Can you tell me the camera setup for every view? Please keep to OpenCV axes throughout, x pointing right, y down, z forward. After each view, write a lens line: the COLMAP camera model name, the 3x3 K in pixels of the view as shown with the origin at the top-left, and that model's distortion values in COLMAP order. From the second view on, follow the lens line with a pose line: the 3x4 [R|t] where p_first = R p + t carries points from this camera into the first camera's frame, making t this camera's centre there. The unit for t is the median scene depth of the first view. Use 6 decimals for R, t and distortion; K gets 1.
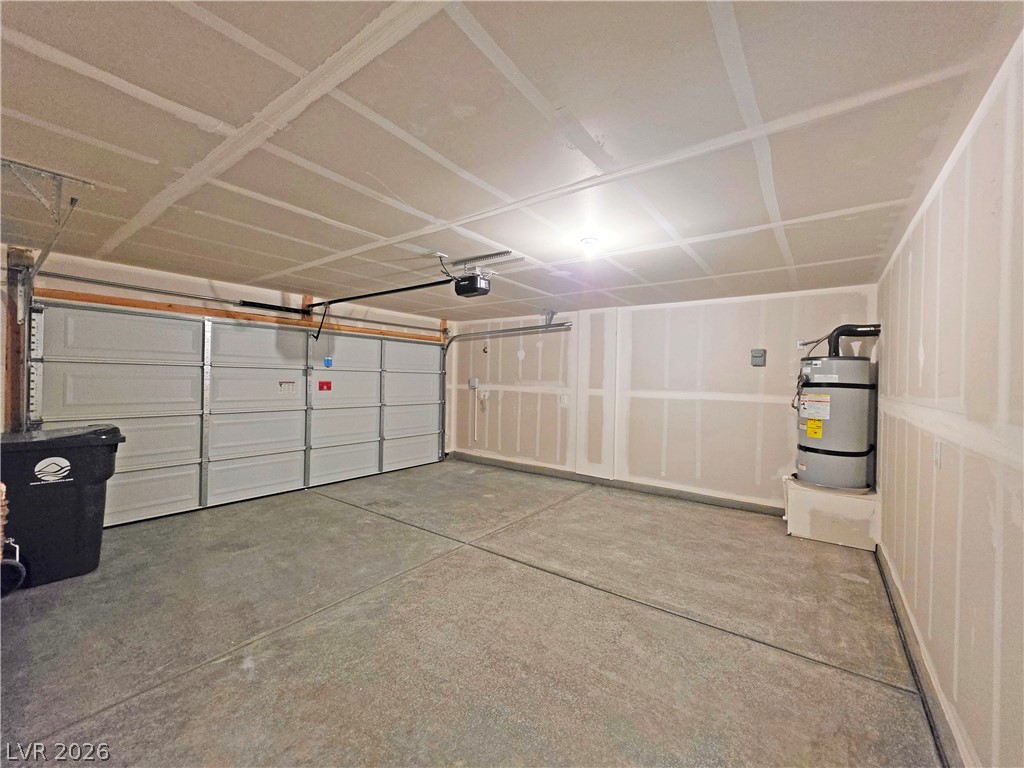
lens RADIAL K [[410.3, 0, 511.4], [0, 410.3, 380.2], [0, 0, 1]] dist [-0.002155, 0.001658]
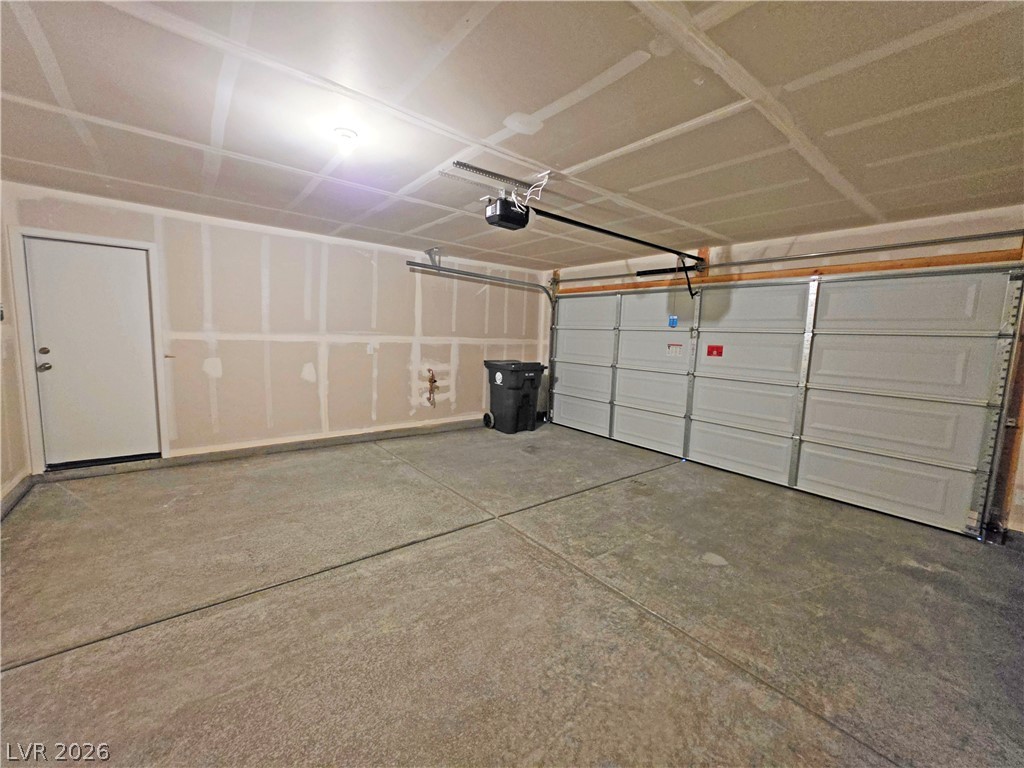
lens RADIAL K [[410.3, 0, 515.9], [0, 410.3, 380.2], [0, 0, 1]] dist [-0.002155, 0.001658]
pose [[-0.242004, 0.080165, -0.966958, 0.624494], [-0.043402, 0.994689, 0.093326, 0.017695], [0.969304, 0.064553, -0.237239, 1.078556]]
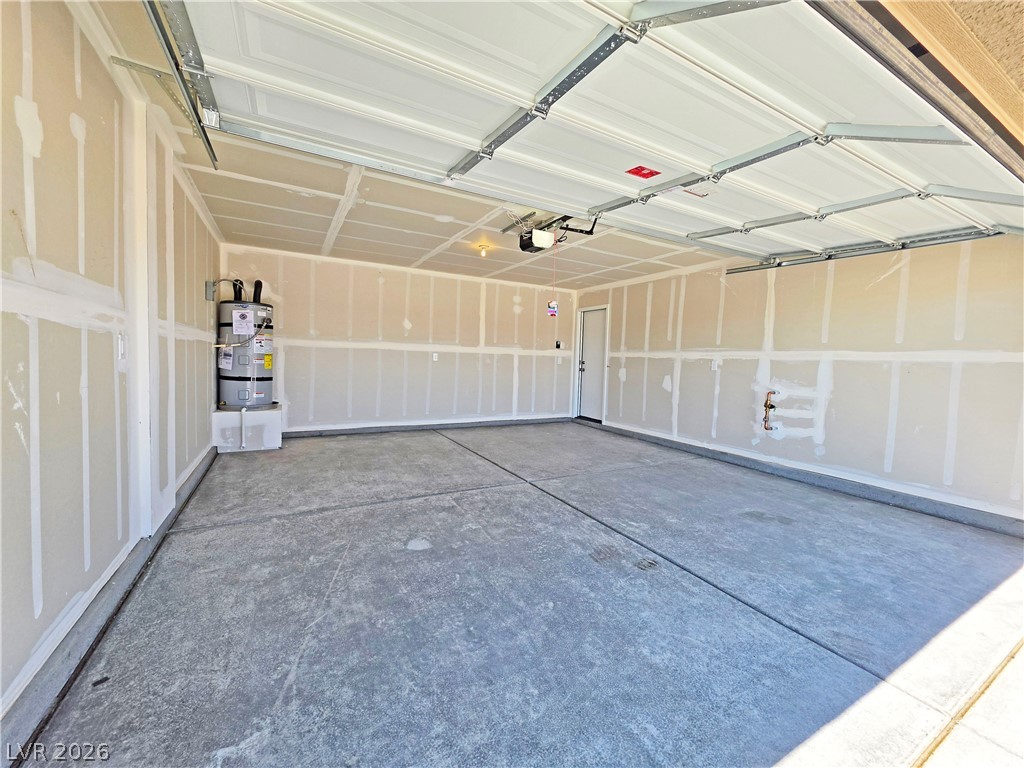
lens RADIAL K [[410.3, 0, 508.0], [0, 410.3, 381.5], [0, 0, 1]] dist [-0.002155, 0.001658]
pose [[-0.906837, -0.072263, 0.415241, -0.434219], [-0.048511, 0.996540, 0.067484, 0.054815], [-0.418681, 0.041053, -0.907205, 1.752103]]
